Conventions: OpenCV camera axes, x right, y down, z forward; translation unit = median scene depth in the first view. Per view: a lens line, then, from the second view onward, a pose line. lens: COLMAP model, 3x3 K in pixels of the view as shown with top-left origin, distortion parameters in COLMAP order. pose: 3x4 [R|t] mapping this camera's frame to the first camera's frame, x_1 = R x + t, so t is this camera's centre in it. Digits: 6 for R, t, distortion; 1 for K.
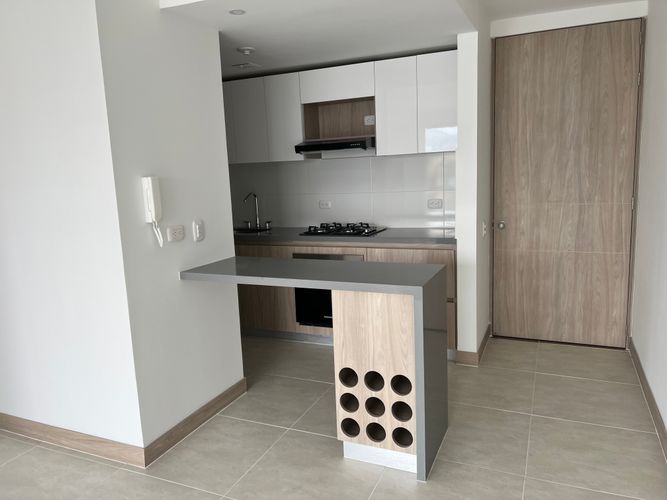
lens RADIAL K [[508.3, 0, 335.8], [0, 508.3, 249.2], [0, 0, 1]] dist [0.044466, -0.007469]
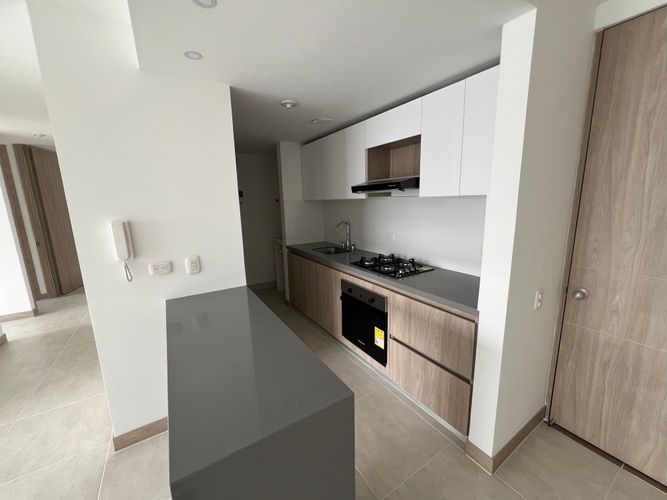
lens RADIAL K [[267.8, 0, 332.5], [0, 267.8, 248.1], [0, 0, 1]] dist [-0.006879, 0.001836]
pose [[0.829007, 0.122912, -0.545564, 0.234263], [-0.097246, 0.992369, 0.075805, -0.110225], [0.550718, -0.009789, 0.834634, 0.487719]]
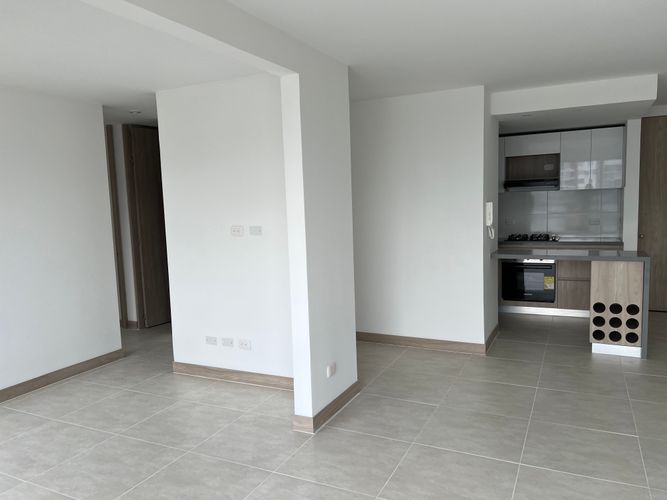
lens RADIAL K [[508.3, 0, 354.8], [0, 508.3, 247.6], [0, 0, 1]] dist [0.044466, -0.007469]
pose [[0.999328, 0.012138, -0.034597, -0.493301], [-0.014113, 0.998248, -0.057452, 0.090284], [0.033840, 0.057902, 0.997749, -0.572517]]
